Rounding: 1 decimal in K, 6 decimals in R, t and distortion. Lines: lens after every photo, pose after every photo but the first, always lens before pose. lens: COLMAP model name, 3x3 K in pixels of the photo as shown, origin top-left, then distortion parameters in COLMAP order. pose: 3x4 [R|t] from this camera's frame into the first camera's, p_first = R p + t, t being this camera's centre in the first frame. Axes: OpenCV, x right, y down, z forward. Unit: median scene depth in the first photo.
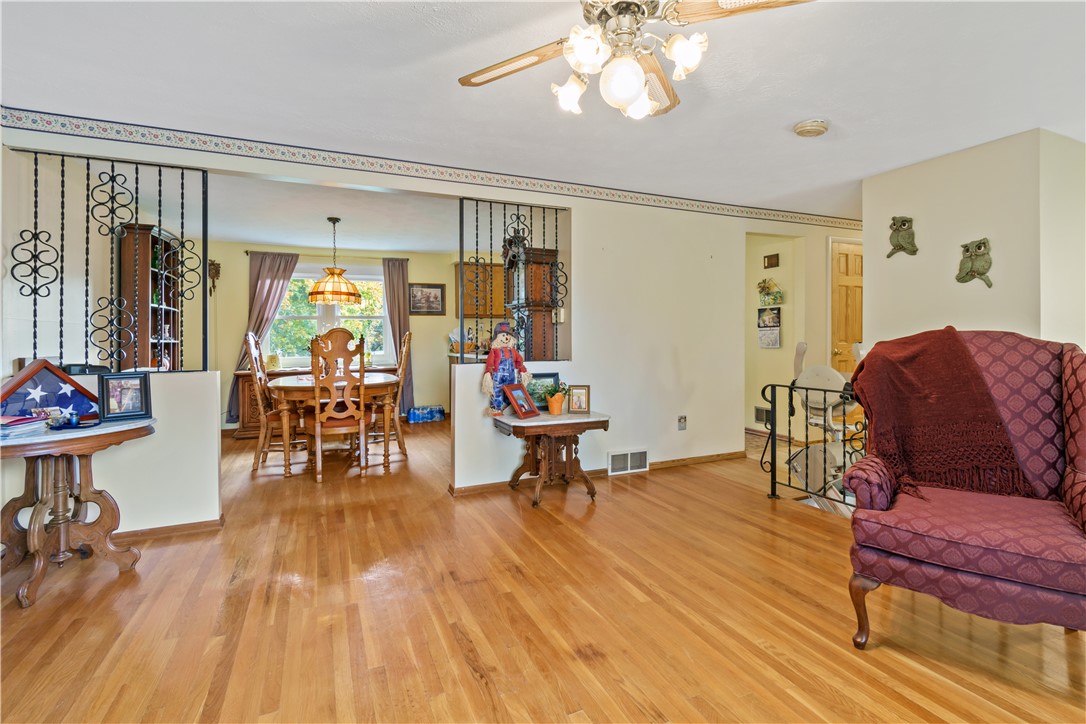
lens RADIAL K [[509.1, 0, 544.5], [0, 509.1, 337.2], [0, 0, 1]] dist [0.001169, -0.000674]
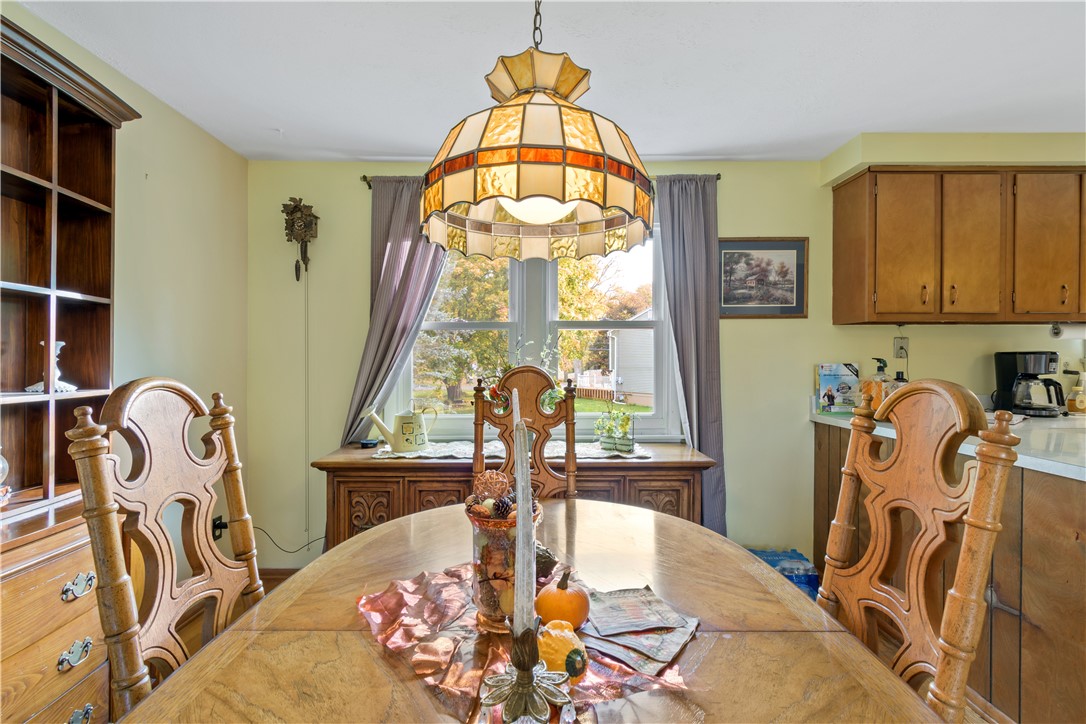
lens RADIAL K [[518.2, 0, 543.0], [0, 518.2, 362.0], [0, 0, 1]] dist [0.002193, 0.000129]
pose [[0.916944, 0.010069, -0.398888, -0.230436], [-0.008332, 0.999947, 0.006087, -0.009872], [0.398928, -0.002257, 0.916979, 0.575178]]
